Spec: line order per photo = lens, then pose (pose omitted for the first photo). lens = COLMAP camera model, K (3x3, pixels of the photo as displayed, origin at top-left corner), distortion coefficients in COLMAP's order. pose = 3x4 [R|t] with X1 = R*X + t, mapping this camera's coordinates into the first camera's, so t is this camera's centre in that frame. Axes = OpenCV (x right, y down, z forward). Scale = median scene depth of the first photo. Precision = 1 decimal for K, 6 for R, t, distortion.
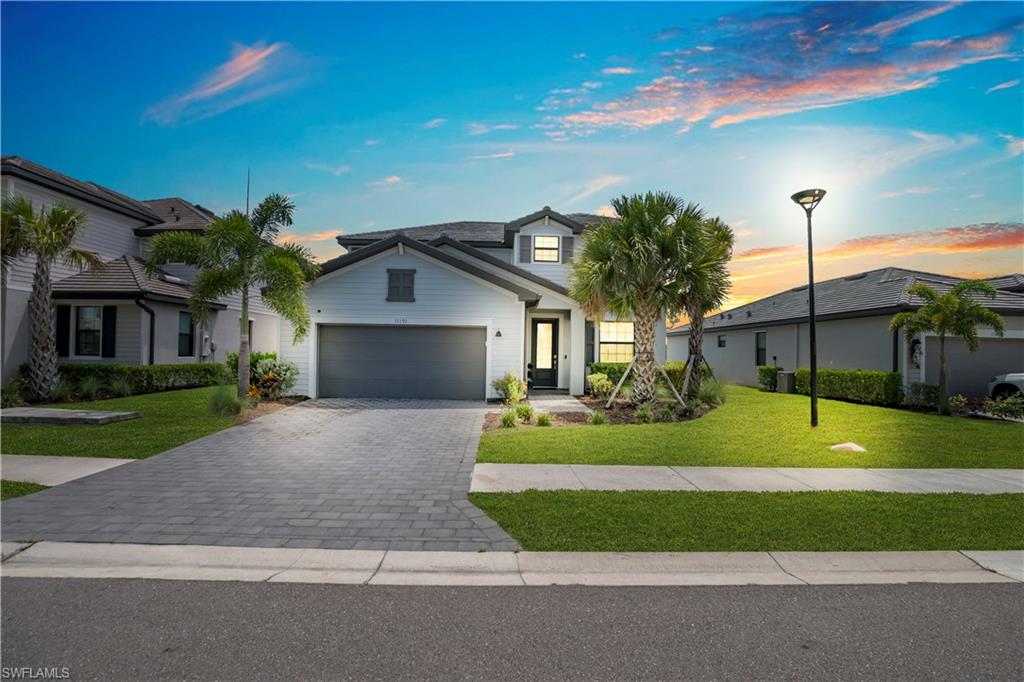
lens RADIAL K [[503.2, 0, 510.8], [0, 503.2, 343.6], [0, 0, 1]] dist [-0.021838, -0.000192]
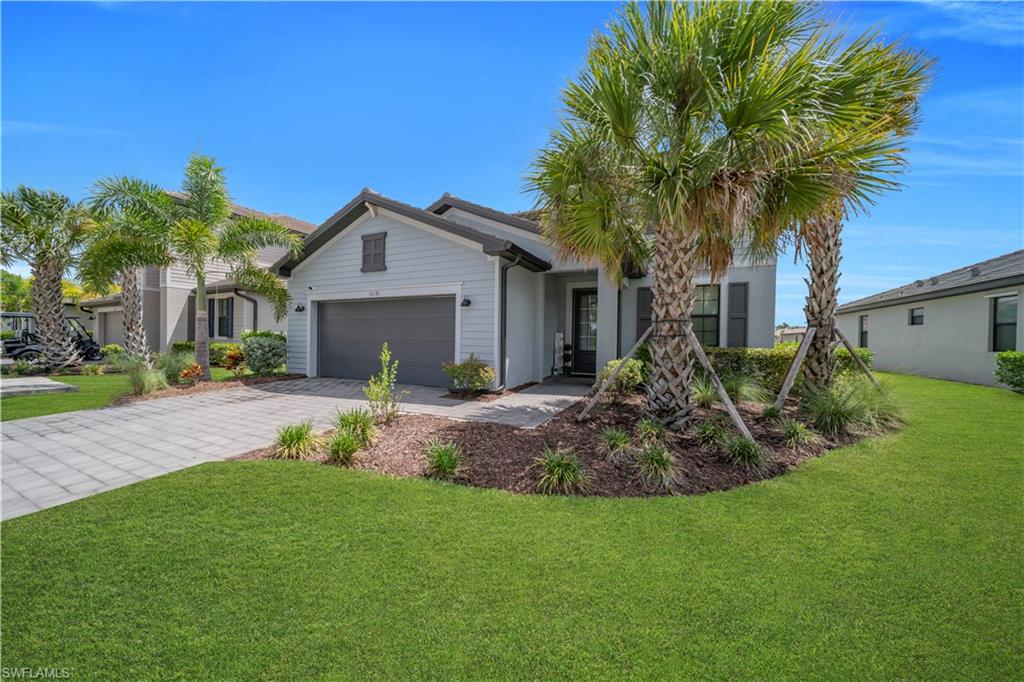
lens RADIAL K [[354.6, 0, 506.6], [0, 354.6, 337.8], [0, 0, 1]] dist [0.004701, -0.000750]
pose [[0.886606, -0.004117, -0.462508, 0.272107], [0.009713, 0.999906, 0.009719, 0.028392], [0.462424, -0.013110, 0.886562, 0.554307]]
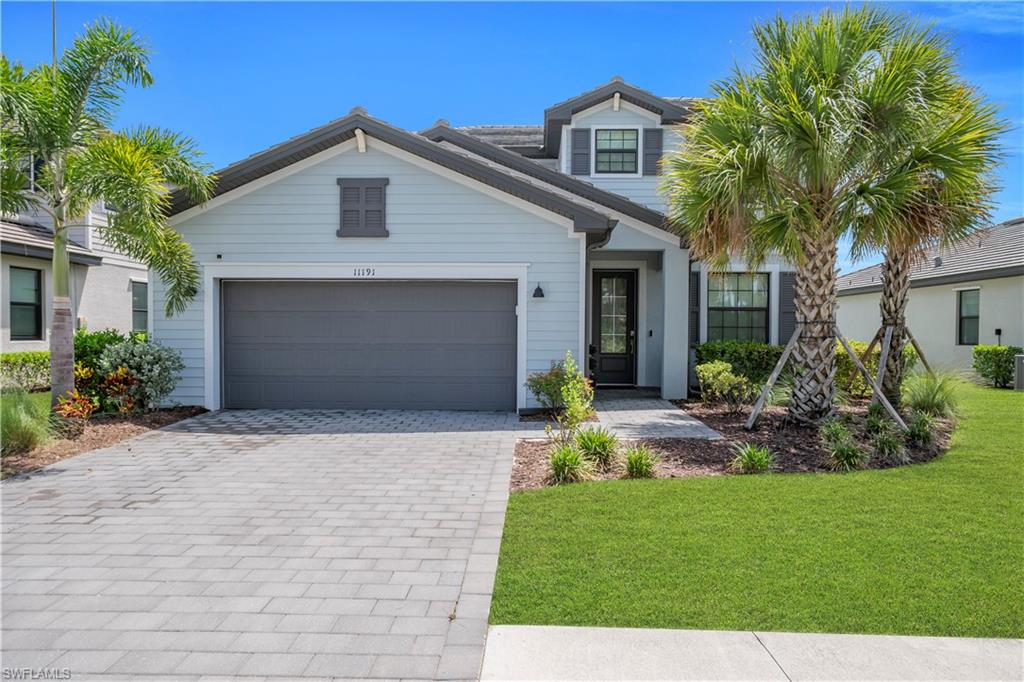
lens RADIAL K [[663.9, 0, 511.8], [0, 663.9, 339.6], [0, 0, 1]] dist [-0.002706, -0.000744]
pose [[0.998336, -0.011035, -0.056601, -0.013081], [0.012765, 0.999459, 0.030295, 0.009910], [0.056237, -0.030967, 0.997937, 0.268283]]
